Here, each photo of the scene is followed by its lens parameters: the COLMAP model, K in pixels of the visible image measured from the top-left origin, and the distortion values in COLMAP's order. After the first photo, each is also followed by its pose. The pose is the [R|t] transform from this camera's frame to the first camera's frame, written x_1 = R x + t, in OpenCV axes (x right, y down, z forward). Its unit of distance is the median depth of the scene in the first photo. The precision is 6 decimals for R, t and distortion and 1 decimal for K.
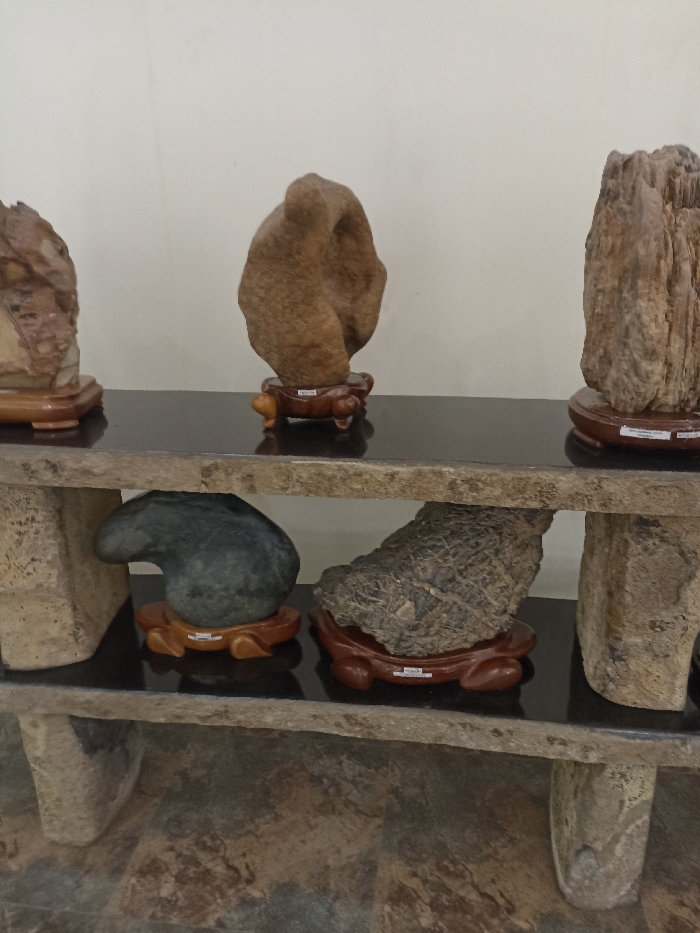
lens RADIAL K [[697.2, 0, 350.0], [0, 697.2, 466.5], [0, 0, 1]] dist [0.085236, -0.127337]
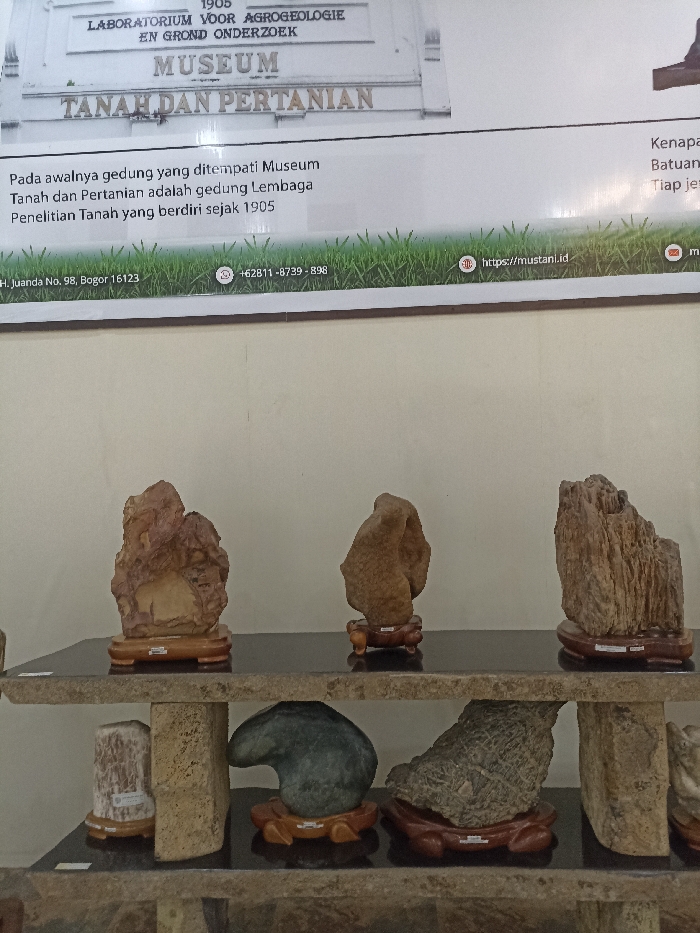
lens RADIAL K [[716.1, 0, 350.0], [0, 716.1, 466.5], [0, 0, 1]] dist [0.078117, -0.078968]
pose [[0.995528, -0.012970, 0.093577, -0.275993], [0.043728, 0.941297, -0.334734, 0.076899], [-0.083742, 0.337329, 0.937655, -0.548317]]
